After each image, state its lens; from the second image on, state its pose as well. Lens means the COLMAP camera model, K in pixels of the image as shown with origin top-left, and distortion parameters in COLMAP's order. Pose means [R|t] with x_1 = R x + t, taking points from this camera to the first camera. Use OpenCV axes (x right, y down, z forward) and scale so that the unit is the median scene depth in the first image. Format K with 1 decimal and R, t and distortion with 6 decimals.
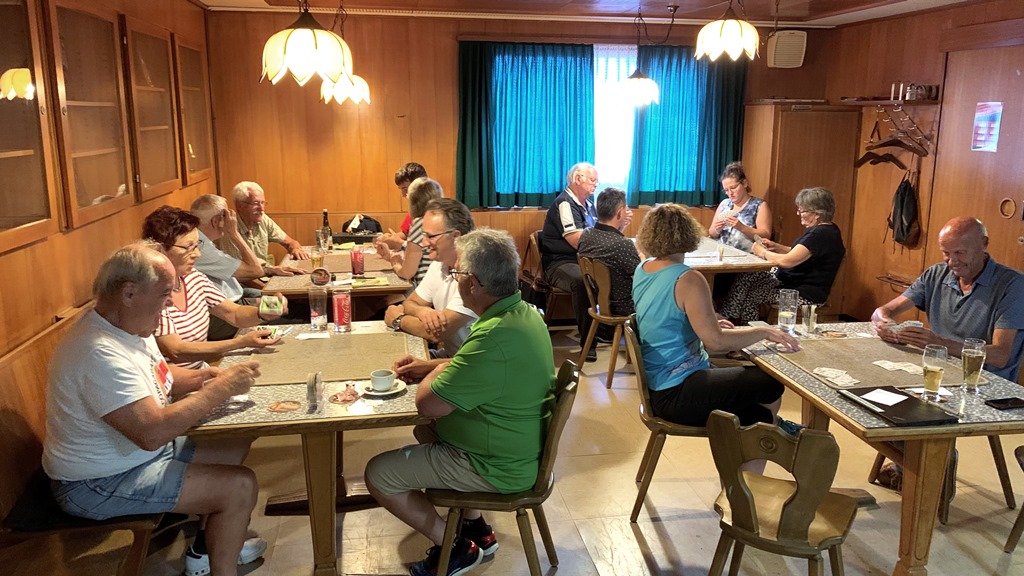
lens RADIAL K [[786.2, 0, 513.2], [0, 786.2, 268.3], [0, 0, 1]] dist [0.110081, -0.209926]
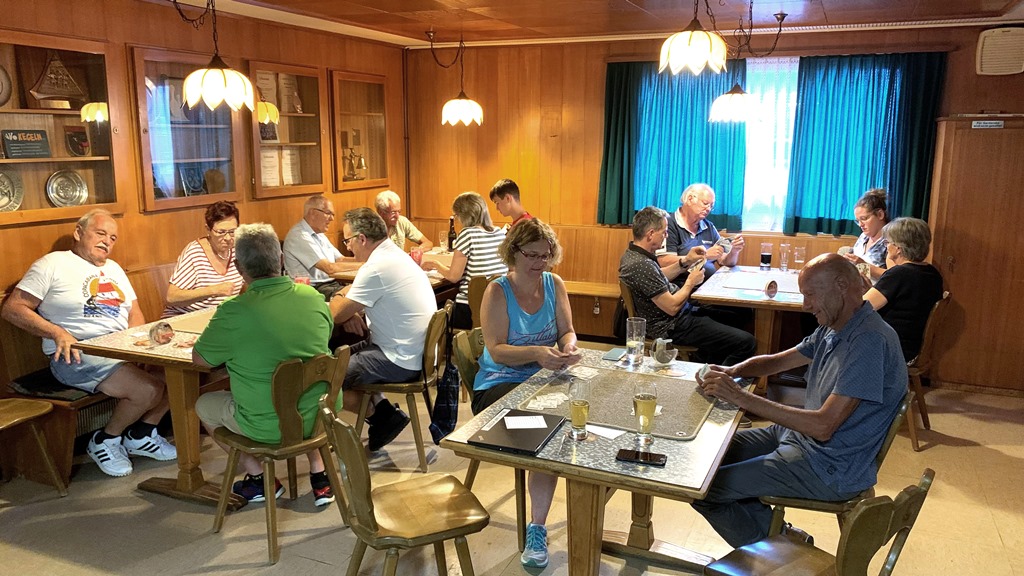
lens RADIAL K [[787.7, 0, 512.0], [0, 787.7, 288.0], [0, 0, 1]] dist [0.011187, 0.002295]
pose [[0.834527, 0.103058, -0.541243, 0.431666], [-0.103489, 0.994186, 0.029735, -0.012834], [0.541161, 0.031198, 0.840340, 0.079459]]
